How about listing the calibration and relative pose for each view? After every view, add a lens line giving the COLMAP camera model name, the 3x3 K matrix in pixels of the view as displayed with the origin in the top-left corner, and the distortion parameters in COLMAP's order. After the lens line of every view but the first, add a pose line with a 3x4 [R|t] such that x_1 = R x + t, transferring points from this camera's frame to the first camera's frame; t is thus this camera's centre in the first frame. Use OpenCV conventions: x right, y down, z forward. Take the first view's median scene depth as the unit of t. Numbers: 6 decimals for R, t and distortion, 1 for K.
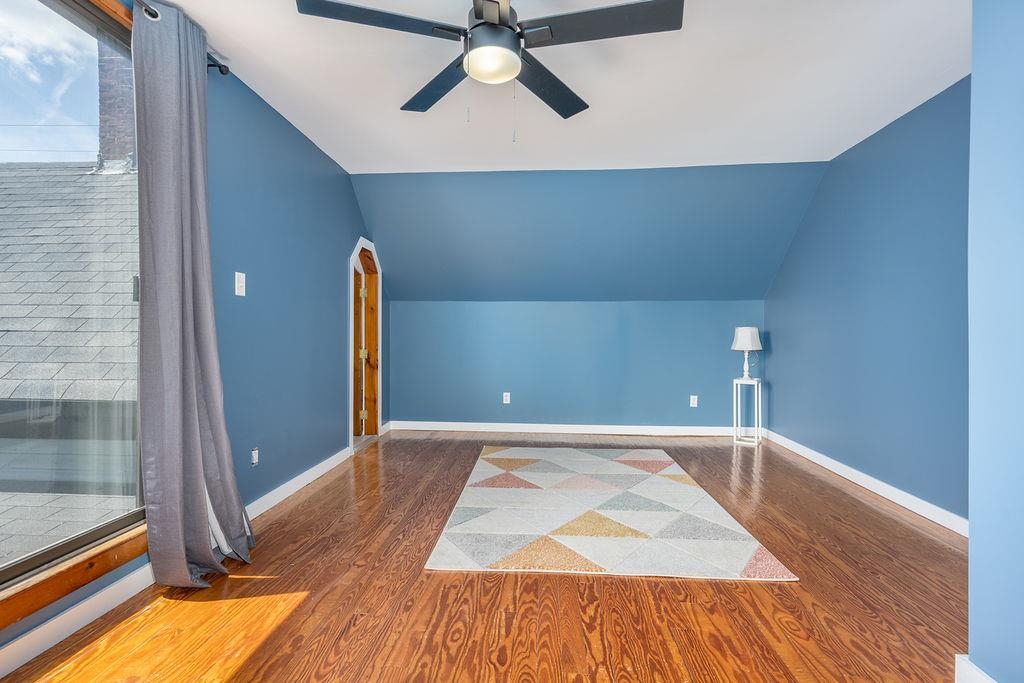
lens RADIAL K [[465.3, 0, 510.8], [0, 465.3, 342.1], [0, 0, 1]] dist [-0.005492, -0.000233]
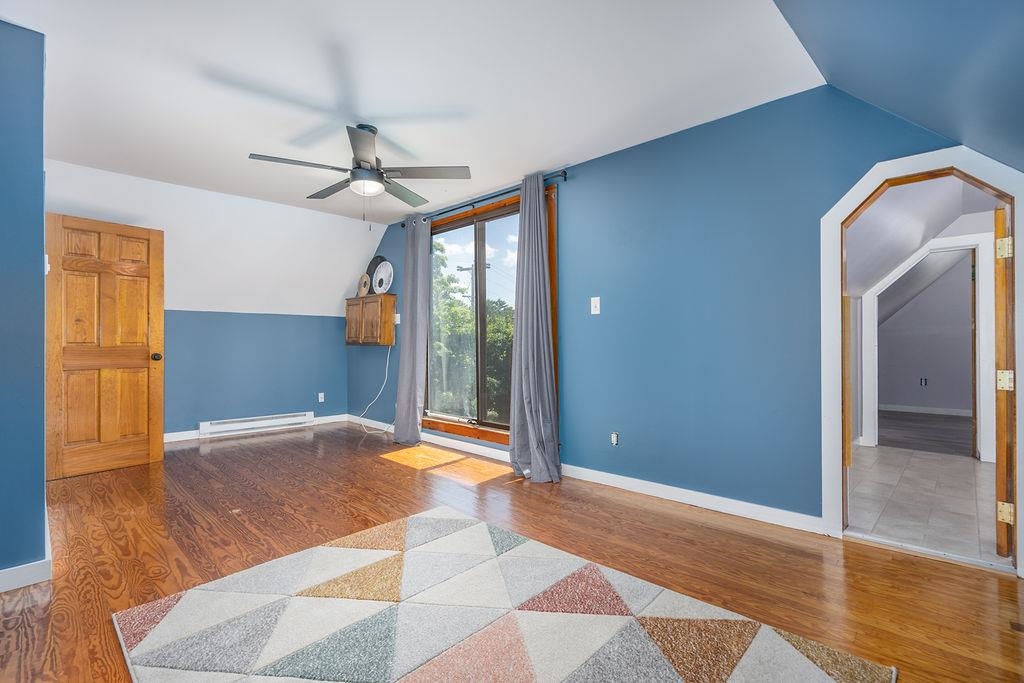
lens RADIAL K [[465.3, 0, 510.1], [0, 465.3, 344.2], [0, 0, 1]] dist [-0.005492, -0.000233]
pose [[-0.645647, 0.001146, -0.763635, 0.930671], [-0.004657, 0.999974, 0.005438, -0.024938], [0.763622, 0.007067, -0.645625, 2.501203]]
